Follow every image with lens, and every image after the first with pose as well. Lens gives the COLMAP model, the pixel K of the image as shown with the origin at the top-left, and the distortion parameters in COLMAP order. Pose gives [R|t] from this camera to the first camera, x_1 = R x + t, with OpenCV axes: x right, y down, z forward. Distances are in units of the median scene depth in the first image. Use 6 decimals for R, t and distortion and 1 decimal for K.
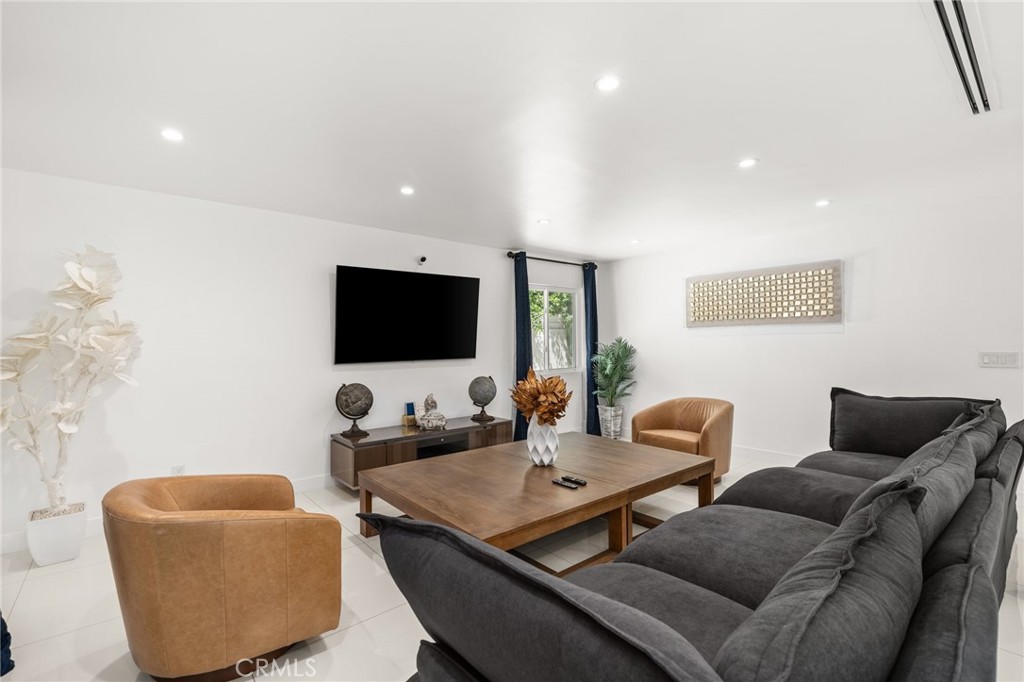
lens RADIAL K [[454.9, 0, 509.9], [0, 454.9, 342.1], [0, 0, 1]] dist [-0.001182, 0.000078]
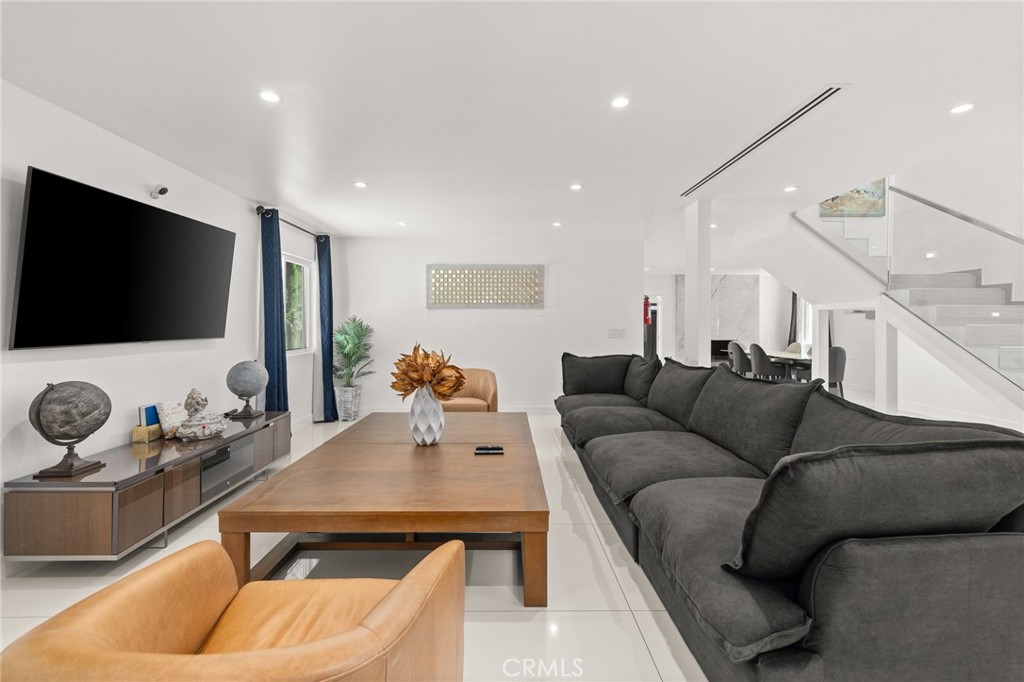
lens RADIAL K [[425.5, 0, 515.5], [0, 425.5, 326.4], [0, 0, 1]] dist [-0.003833, -0.000164]
pose [[0.638265, 0.006377, 0.769790, -0.321038], [-0.006209, 0.999976, -0.003135, 0.015784], [-0.769792, -0.002778, 0.638289, 0.186118]]
